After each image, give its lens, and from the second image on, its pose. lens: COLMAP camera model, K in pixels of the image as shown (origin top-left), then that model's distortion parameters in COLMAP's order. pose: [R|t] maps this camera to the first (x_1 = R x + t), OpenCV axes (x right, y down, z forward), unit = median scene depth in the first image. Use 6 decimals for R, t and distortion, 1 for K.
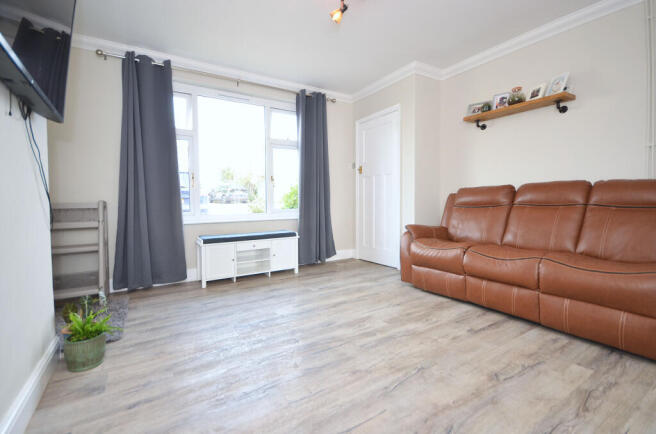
lens RADIAL K [[290.5, 0, 328.0], [0, 290.5, 217.0], [0, 0, 1]] dist [-0.003734, -0.000545]
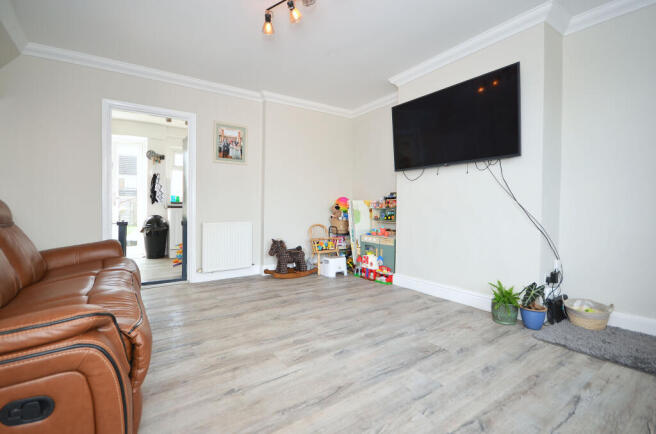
lens RADIAL K [[292.6, 0, 325.0], [0, 292.6, 206.4], [0, 0, 1]] dist [-0.000718, -0.000029]
pose [[-0.999039, 0.019693, -0.039148, 0.071957], [0.017345, 0.998082, 0.059433, -0.114344], [0.040244, 0.058697, -0.997464, 1.717738]]
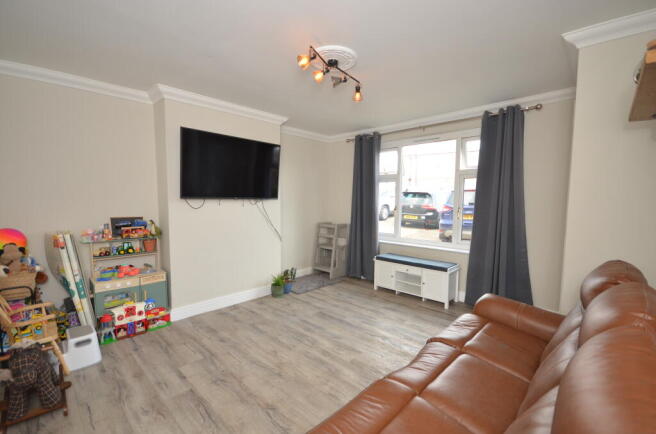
lens RADIAL K [[290.5, 0, 328.0], [0, 290.5, 217.0], [0, 0, 1]] dist [-0.003734, -0.000545]
pose [[0.237910, 0.072398, -0.968585, 1.151481], [-0.063851, 0.996227, 0.058780, -0.236529], [0.969186, 0.047860, 0.241635, 0.571742]]
